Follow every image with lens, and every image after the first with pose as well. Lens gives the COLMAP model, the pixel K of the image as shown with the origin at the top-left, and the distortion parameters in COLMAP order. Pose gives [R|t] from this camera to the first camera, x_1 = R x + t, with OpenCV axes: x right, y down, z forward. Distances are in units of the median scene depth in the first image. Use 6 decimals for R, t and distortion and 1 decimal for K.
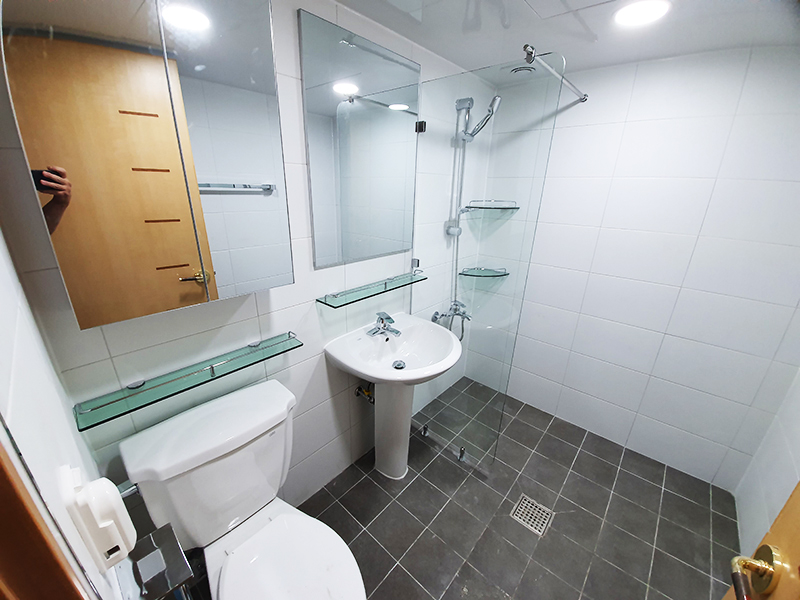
lens RADIAL K [[316.0, 0, 387.8], [0, 316.0, 304.5], [0, 0, 1]] dist [-0.000993, -0.010594]
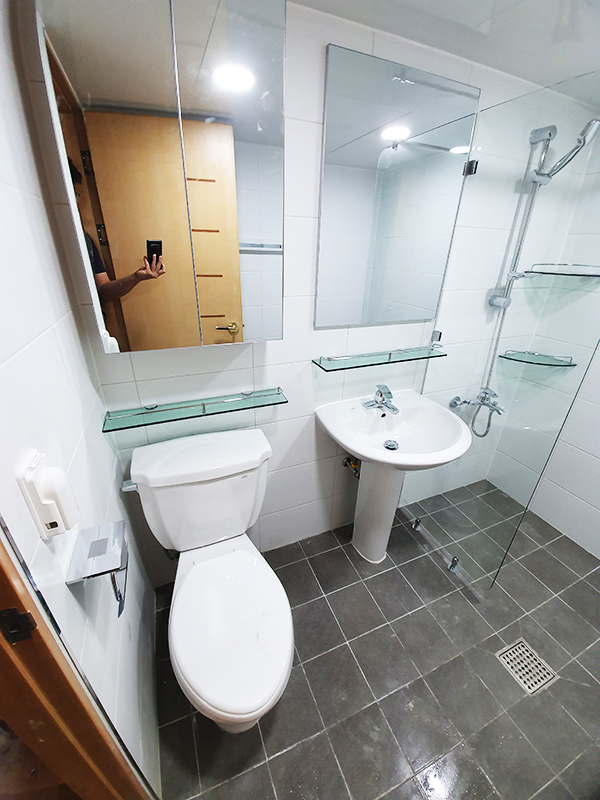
lens RADIAL K [[316.0, 0, 286.0], [0, 316.0, 390.3], [0, 0, 1]] dist [-0.000993, -0.010594]
pose [[0.900524, 0.177956, -0.396722, 0.091048], [-0.152636, 0.983726, 0.094796, -0.004152], [0.407135, -0.024812, 0.913031, 0.049465]]
